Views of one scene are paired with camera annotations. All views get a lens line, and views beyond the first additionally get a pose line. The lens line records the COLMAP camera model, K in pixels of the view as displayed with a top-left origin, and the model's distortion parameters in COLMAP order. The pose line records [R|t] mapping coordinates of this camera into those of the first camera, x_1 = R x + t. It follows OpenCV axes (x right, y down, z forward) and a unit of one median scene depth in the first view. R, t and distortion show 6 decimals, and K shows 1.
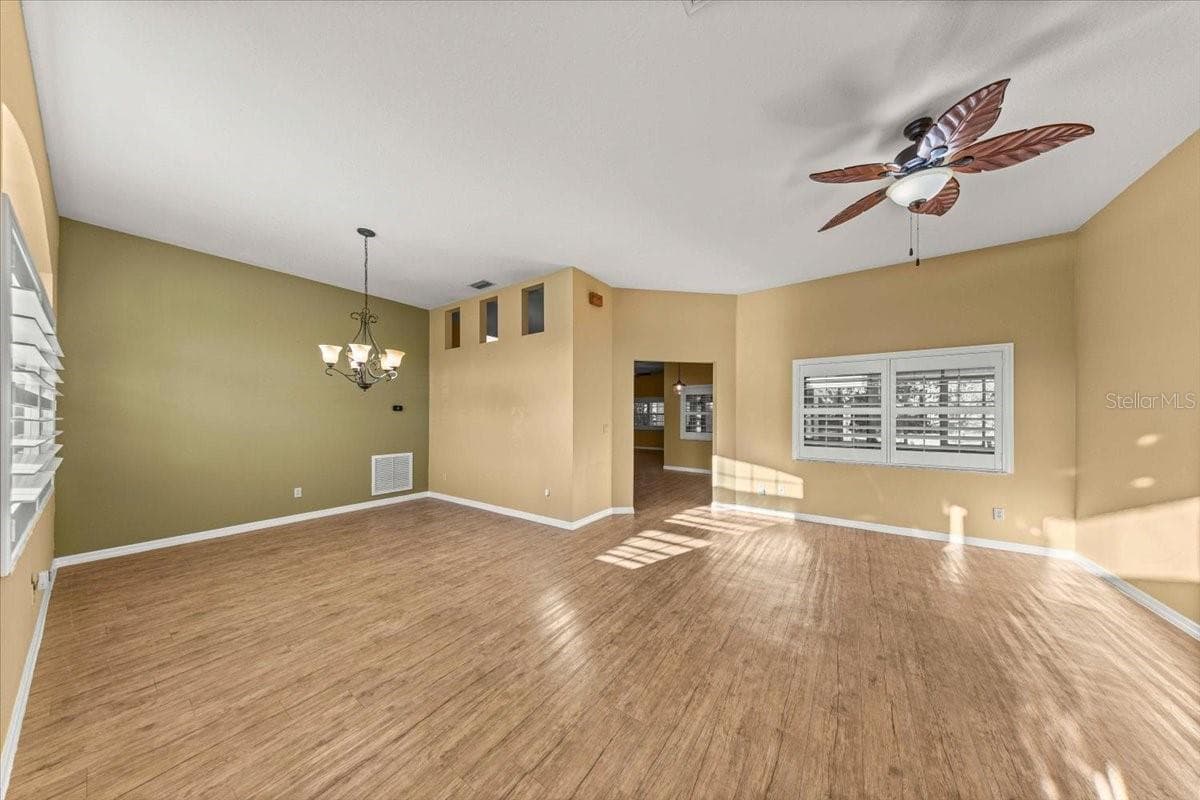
lens RADIAL K [[354.7, 0, 603.1], [0, 354.7, 416.7], [0, 0, 1]] dist [0.006131, -0.000007]
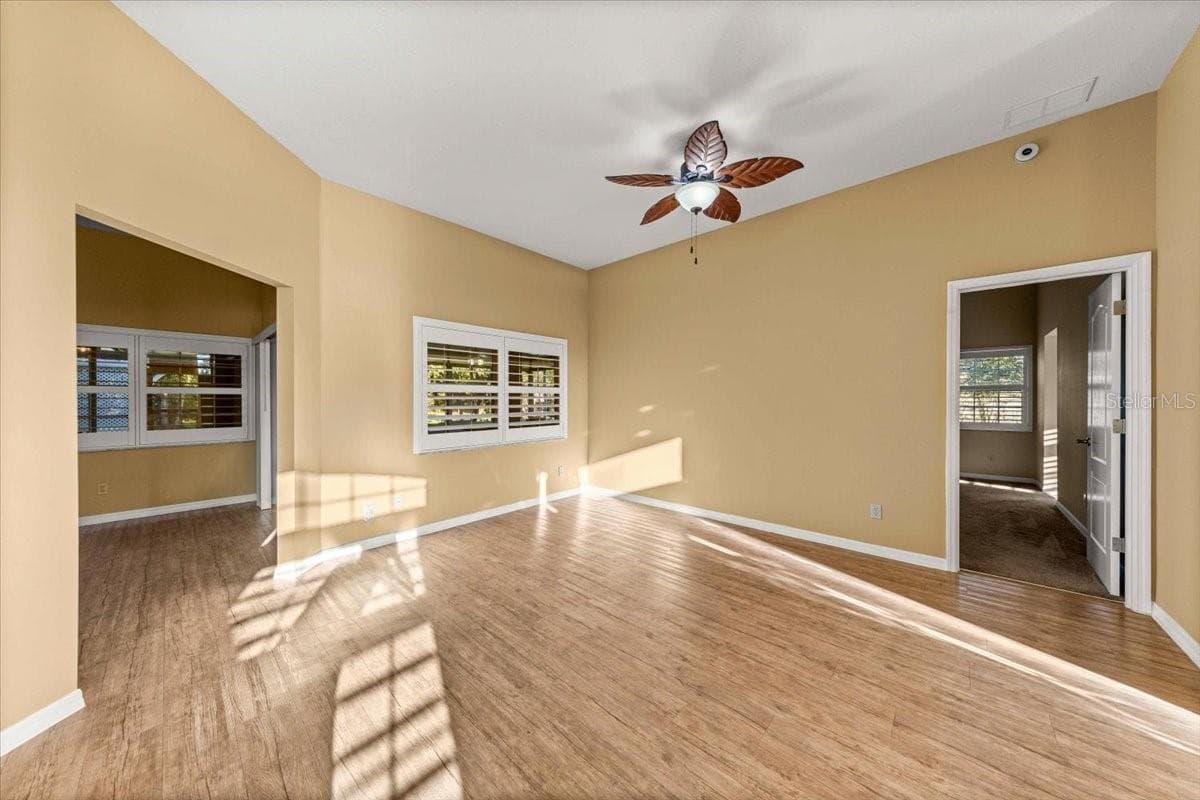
lens RADIAL K [[391.4, 0, 600.0], [0, 391.4, 400.0], [0, 0, 1]] dist [-0.000224, -0.000043]
pose [[0.122906, -0.008797, 0.992379, -0.232267], [0.003925, 0.999957, 0.008378, 0.004795], [-0.992411, 0.002866, 0.122935, 0.619617]]
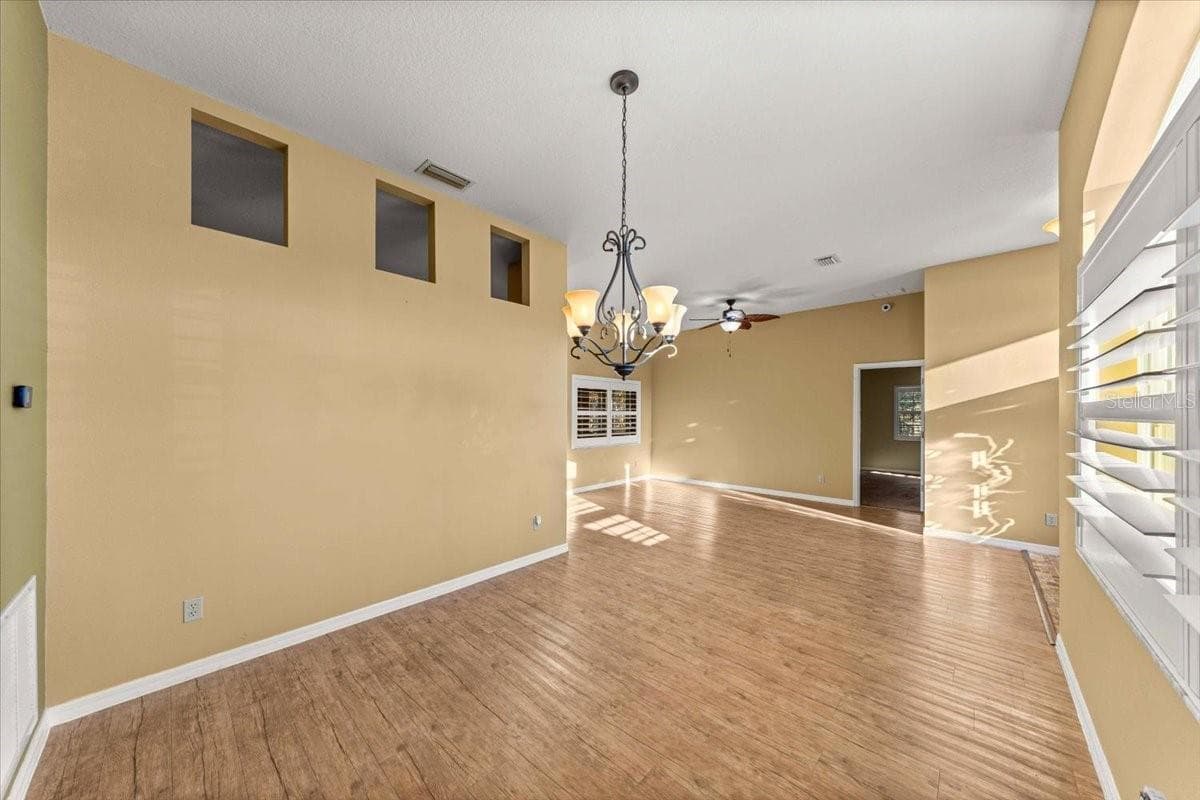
lens RADIAL K [[407.1, 0, 591.0], [0, 407.1, 413.4], [0, 0, 1]] dist [0.006567, -0.000322]
pose [[0.149540, -0.001784, 0.988754, -1.099488], [-0.002321, 0.999995, 0.002155, -0.019889], [-0.988753, -0.002618, 0.149535, 0.819449]]
